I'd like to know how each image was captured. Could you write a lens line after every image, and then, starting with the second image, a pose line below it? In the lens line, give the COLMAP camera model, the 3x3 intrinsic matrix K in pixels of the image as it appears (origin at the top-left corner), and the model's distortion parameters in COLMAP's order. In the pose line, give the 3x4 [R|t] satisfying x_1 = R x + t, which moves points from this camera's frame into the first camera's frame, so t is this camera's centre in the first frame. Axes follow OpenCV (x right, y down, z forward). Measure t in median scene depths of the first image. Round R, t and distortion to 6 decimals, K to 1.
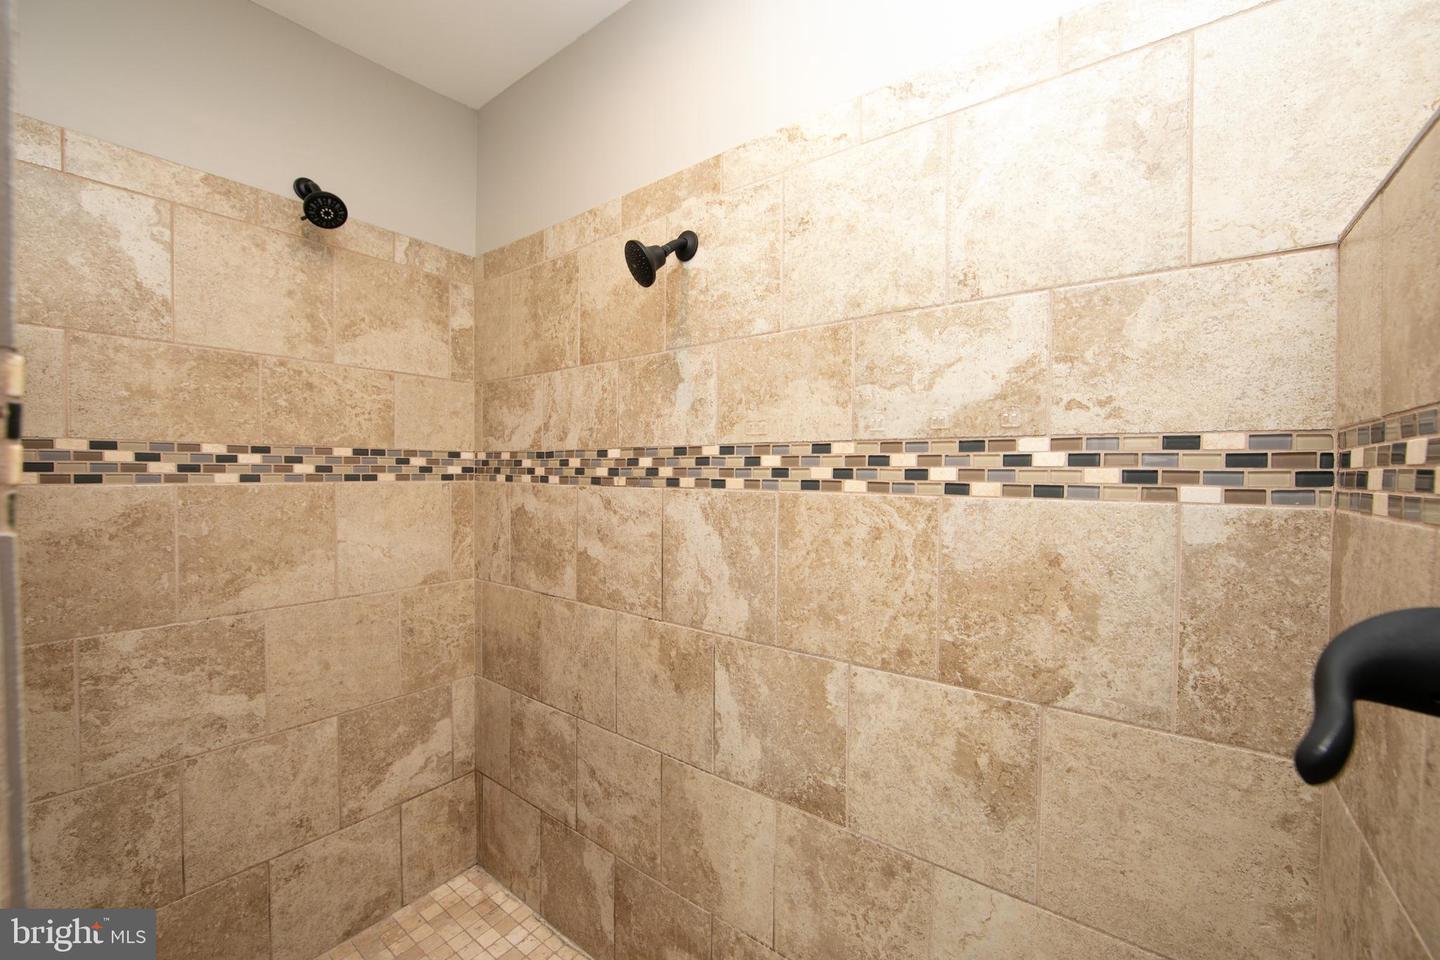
lens RADIAL K [[572.6, 0, 719.0], [0, 572.6, 482.8], [0, 0, 1]] dist [-0.021963, 0.005384]
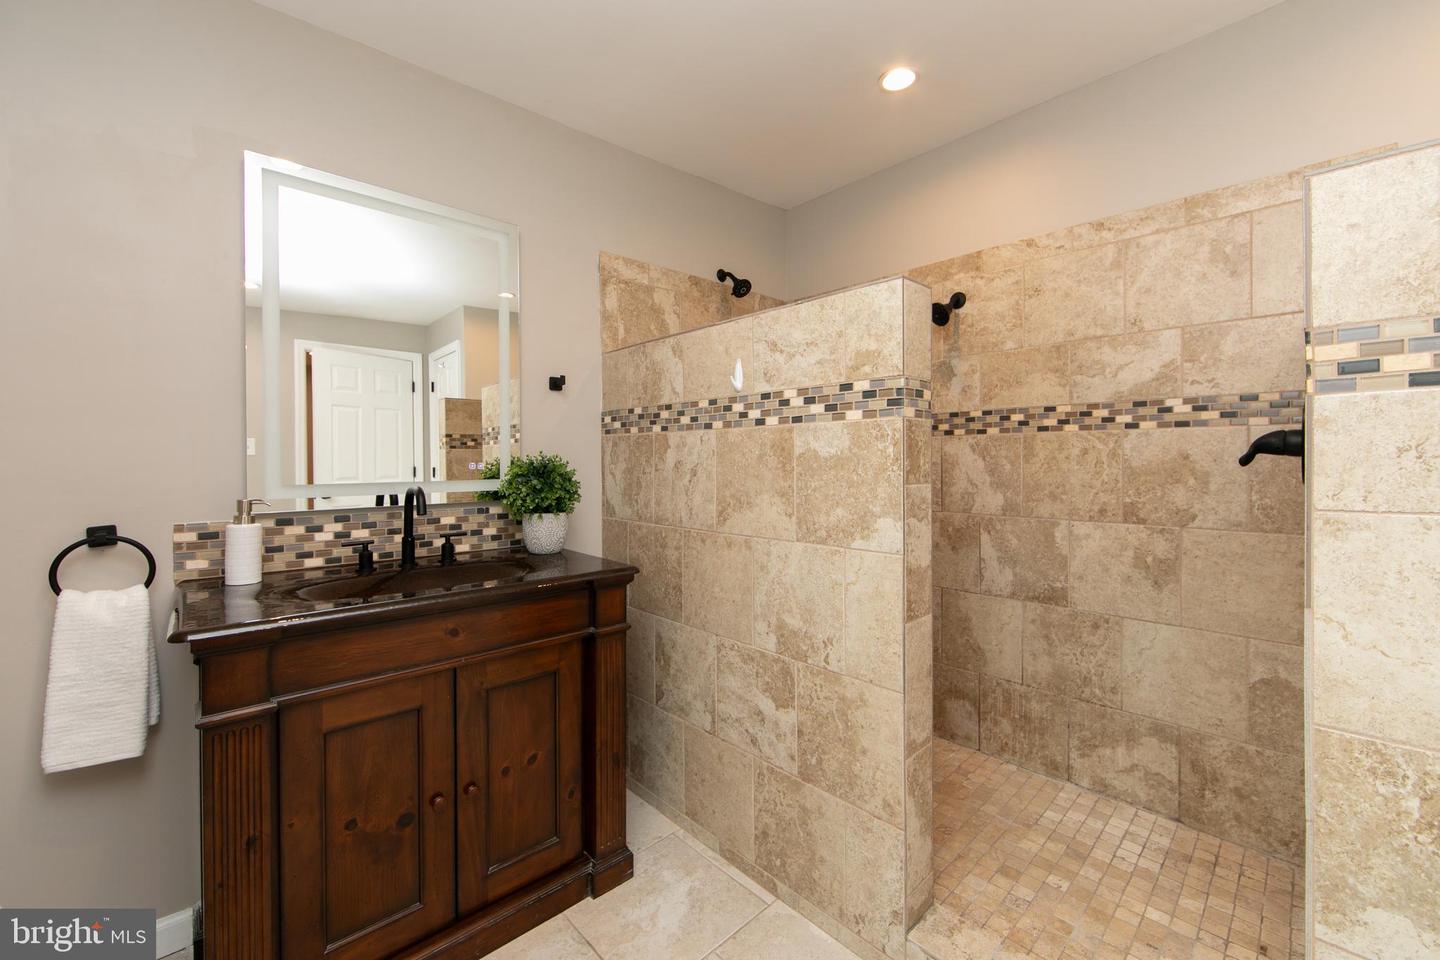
lens RADIAL K [[587.1, 0, 716.2], [0, 587.1, 466.0], [0, 0, 1]] dist [-0.004327, -0.000266]
pose [[0.986146, -0.011729, -0.165466, -0.589383], [0.010420, 0.999907, -0.008774, 0.132848], [0.165553, 0.006928, 0.986177, -1.095603]]
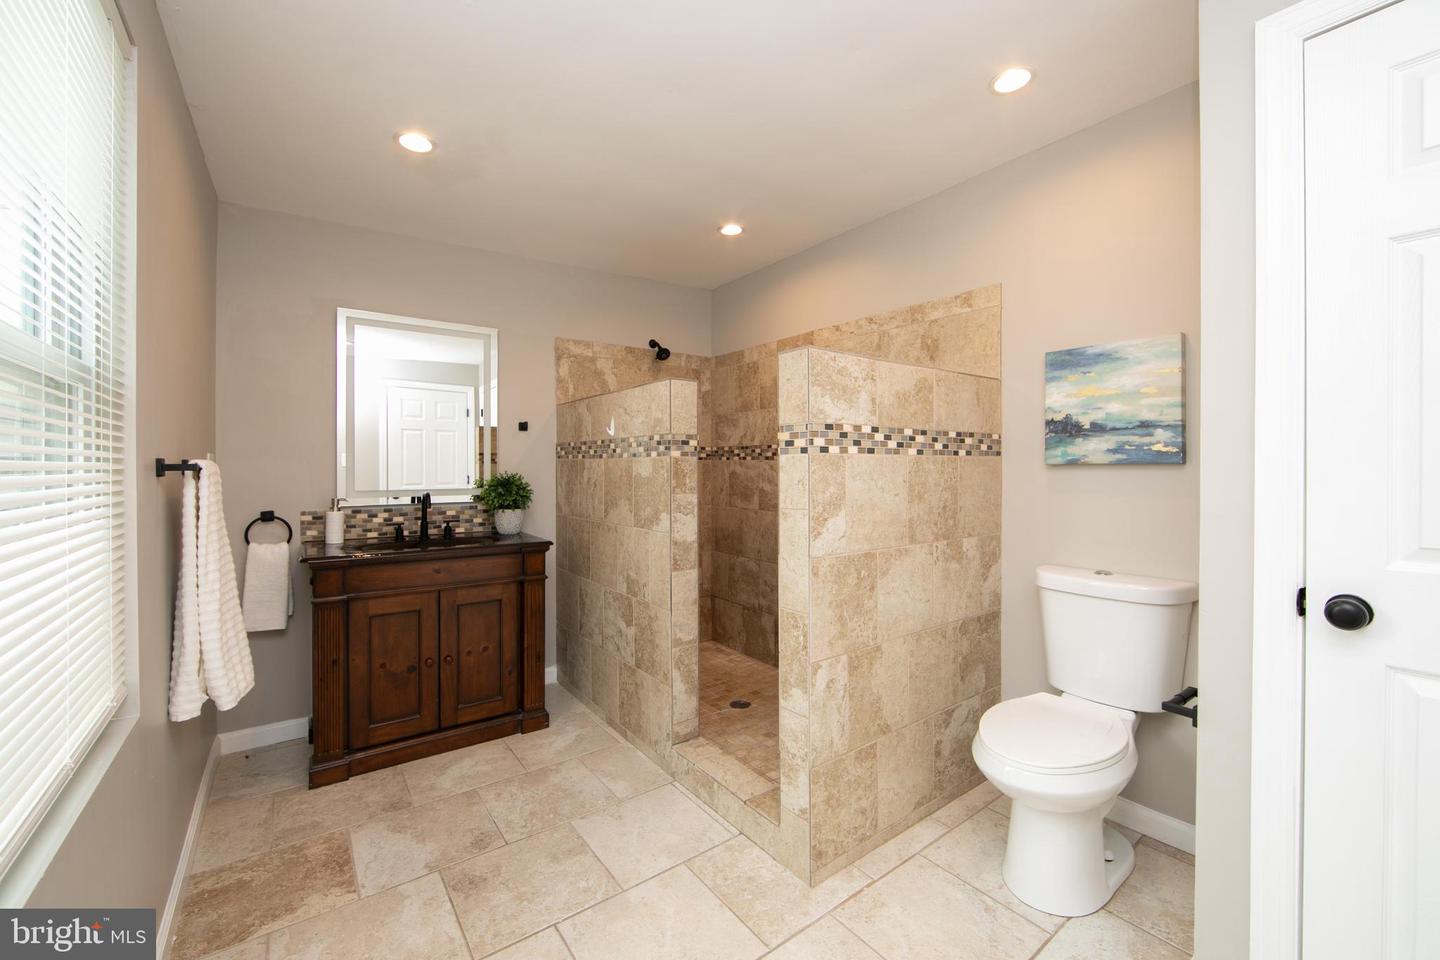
lens RADIAL K [[587.2, 0, 723.1], [0, 587.2, 470.5], [0, 0, 1]] dist [-0.013011, 0.000454]
pose [[0.961655, -0.006447, -0.274185, 0.374557], [0.003201, 0.999919, -0.012281, 0.103944], [0.274242, 0.010932, 0.961599, -1.876574]]
